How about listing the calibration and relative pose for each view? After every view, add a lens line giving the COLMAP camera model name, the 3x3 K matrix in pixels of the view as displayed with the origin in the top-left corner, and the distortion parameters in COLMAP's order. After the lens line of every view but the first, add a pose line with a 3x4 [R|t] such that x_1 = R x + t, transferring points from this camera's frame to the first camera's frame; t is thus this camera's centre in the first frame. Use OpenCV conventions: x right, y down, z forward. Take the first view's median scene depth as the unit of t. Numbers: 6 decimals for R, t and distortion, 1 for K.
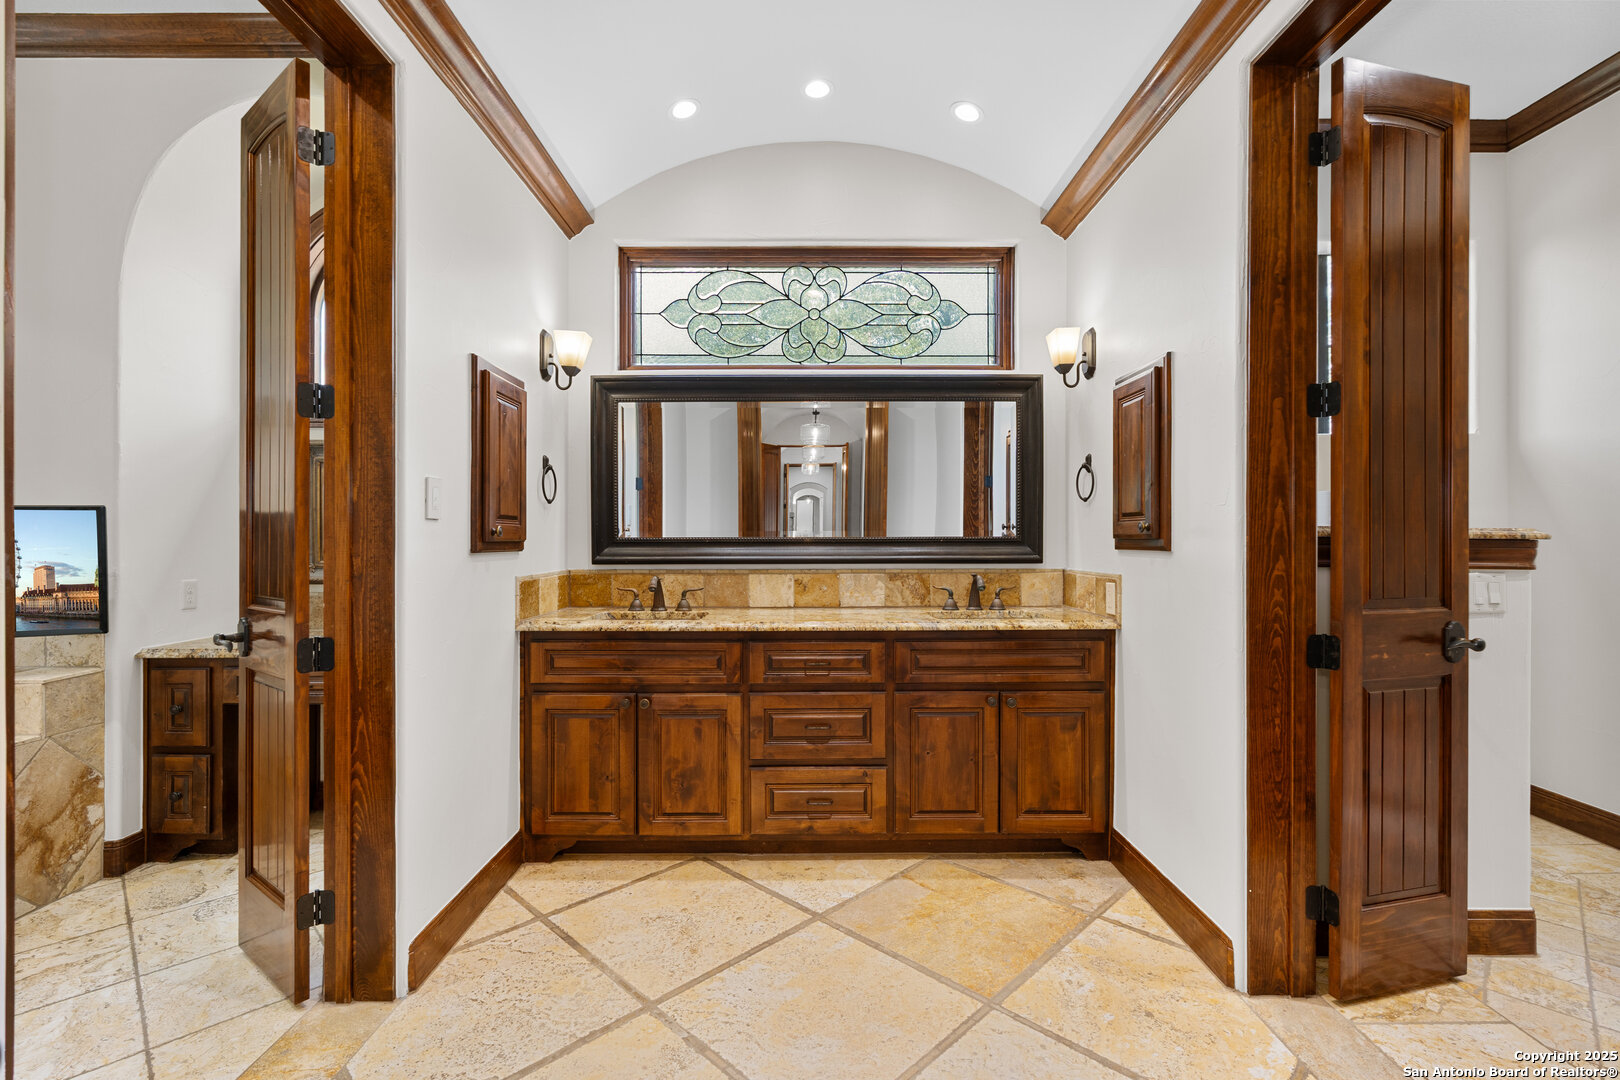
lens RADIAL K [[731.2, 0, 814.8], [0, 731.2, 537.9], [0, 0, 1]] dist [-0.006577, 0.000931]
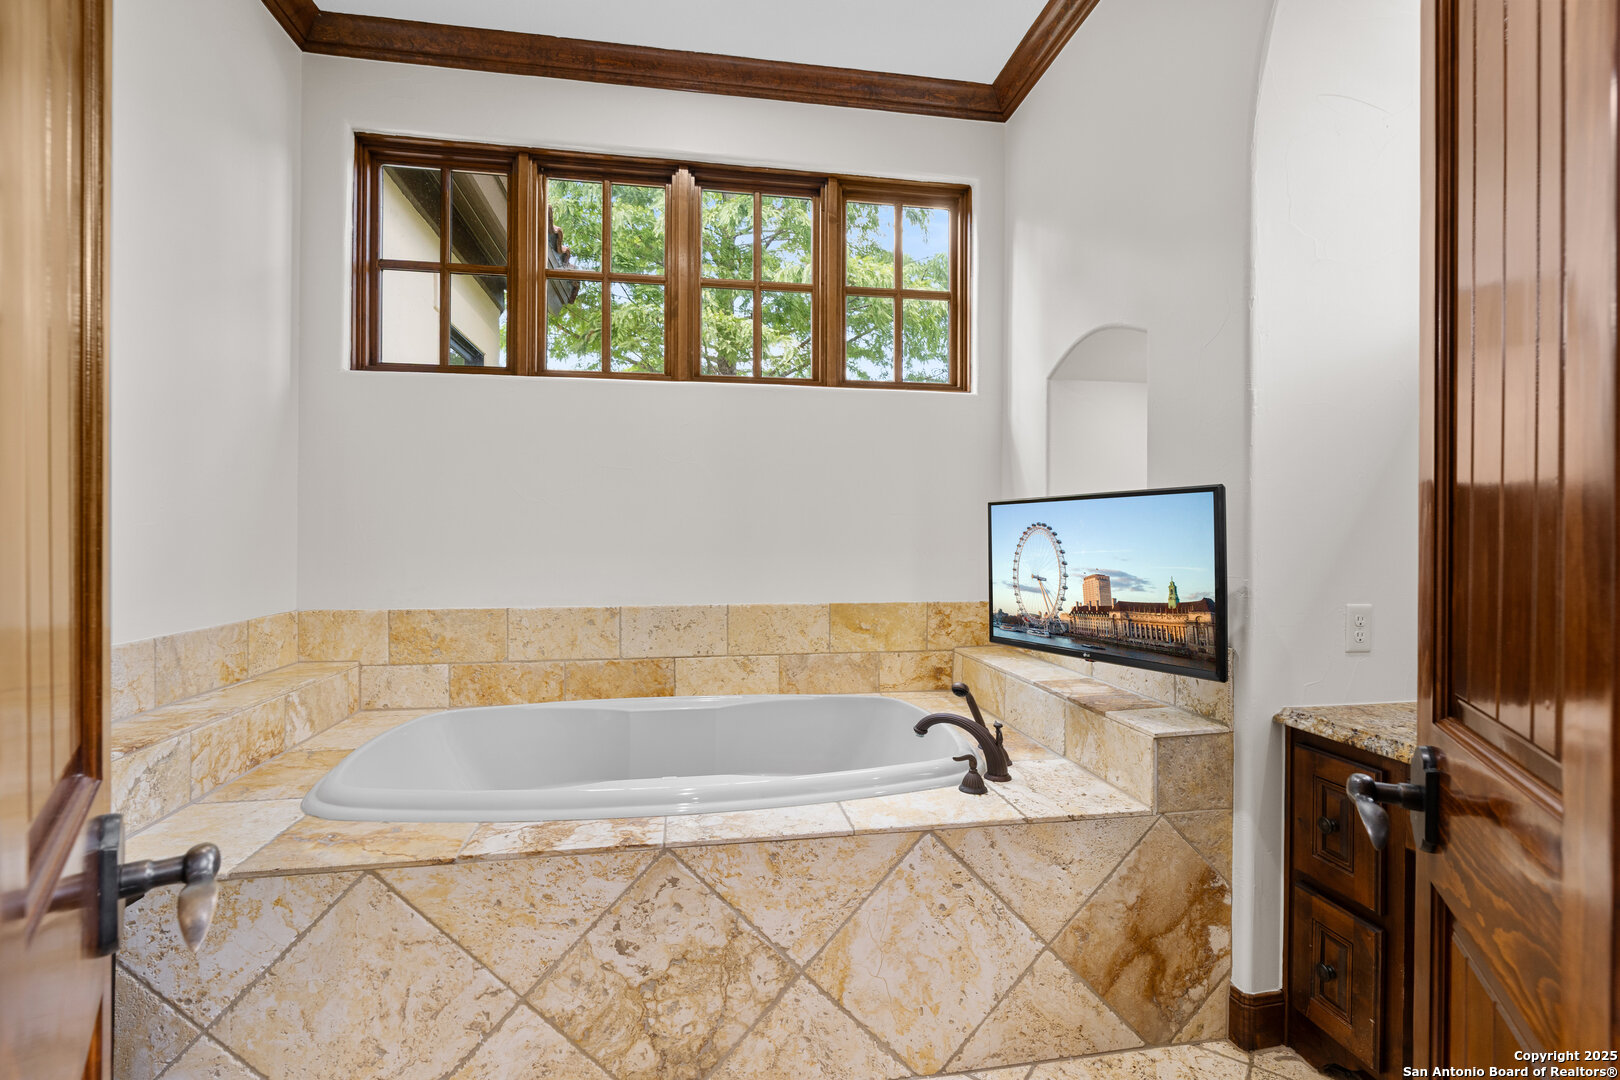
lens RADIAL K [[731.2, 0, 814.8], [0, 731.2, 537.9], [0, 0, 1]] dist [-0.006577, 0.000931]
pose [[0.170995, -0.006790, -0.985248, -0.384603], [-0.010356, 0.999909, -0.008688, 0.012858], [0.985217, 0.011689, 0.170909, 0.511891]]
